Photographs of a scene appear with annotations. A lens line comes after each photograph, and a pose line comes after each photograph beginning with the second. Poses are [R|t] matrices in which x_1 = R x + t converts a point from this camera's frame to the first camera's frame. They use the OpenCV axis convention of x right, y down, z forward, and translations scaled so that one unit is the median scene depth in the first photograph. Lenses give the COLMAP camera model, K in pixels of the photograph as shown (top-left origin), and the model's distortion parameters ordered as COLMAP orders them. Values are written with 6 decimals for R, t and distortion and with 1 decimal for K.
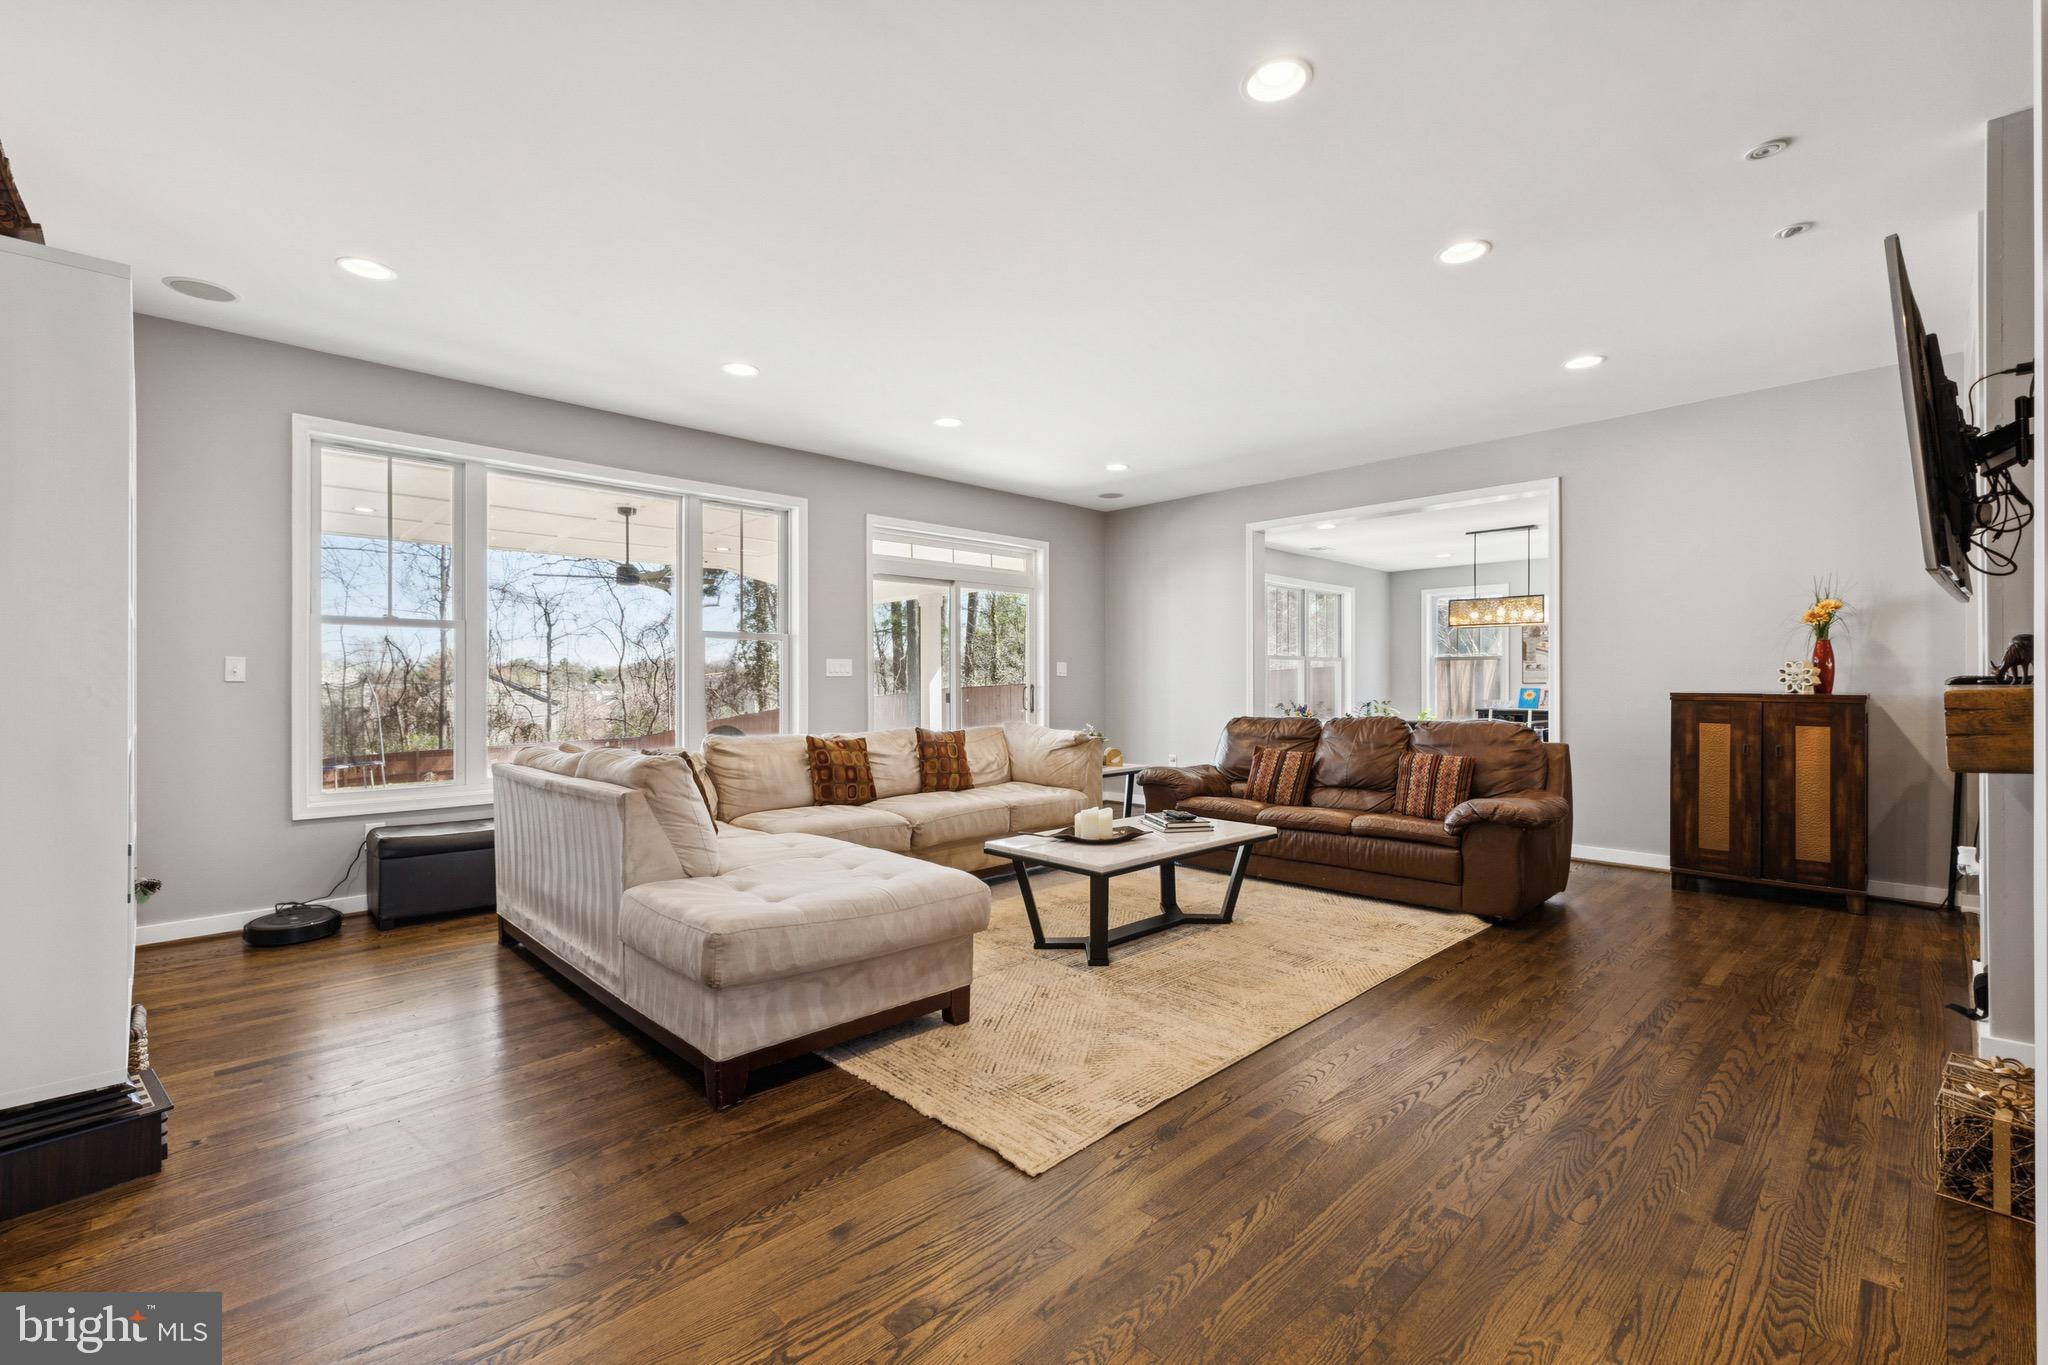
lens RADIAL K [[898.1, 0, 1026.9], [0, 898.1, 681.2], [0, 0, 1]] dist [0.002348, -0.000011]
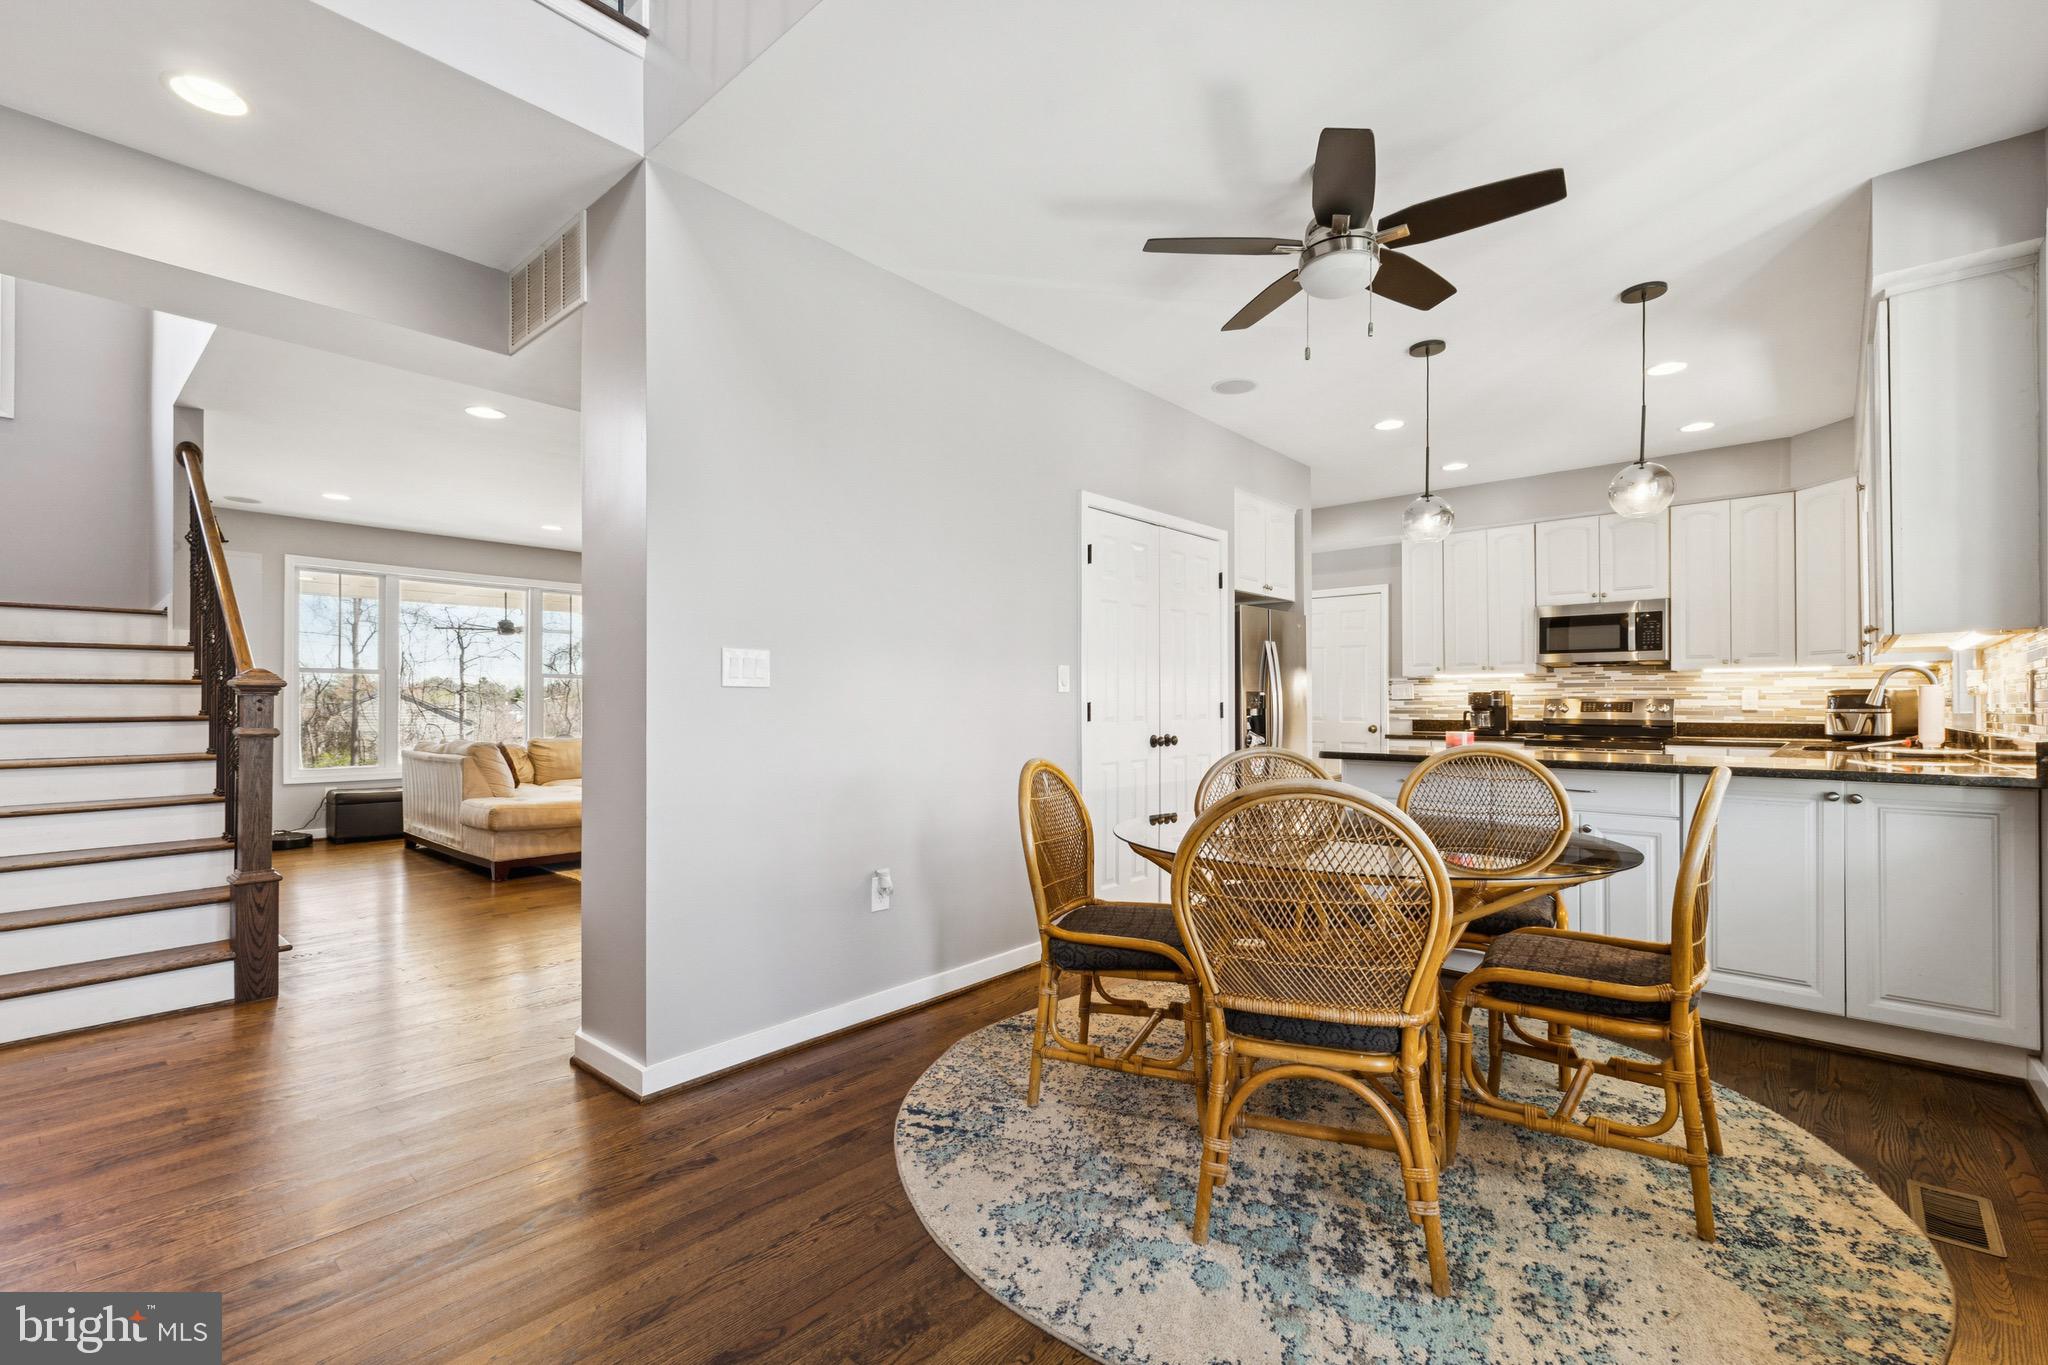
lens RADIAL K [[898.1, 0, 1026.8], [0, 898.1, 696.1], [0, 0, 1]] dist [0.002348, -0.000011]
pose [[0.997644, 0.003257, 0.068526, 0.468391], [-0.002780, 0.999971, -0.007048, -0.009600], [-0.068547, 0.006840, 0.997624, -0.779581]]
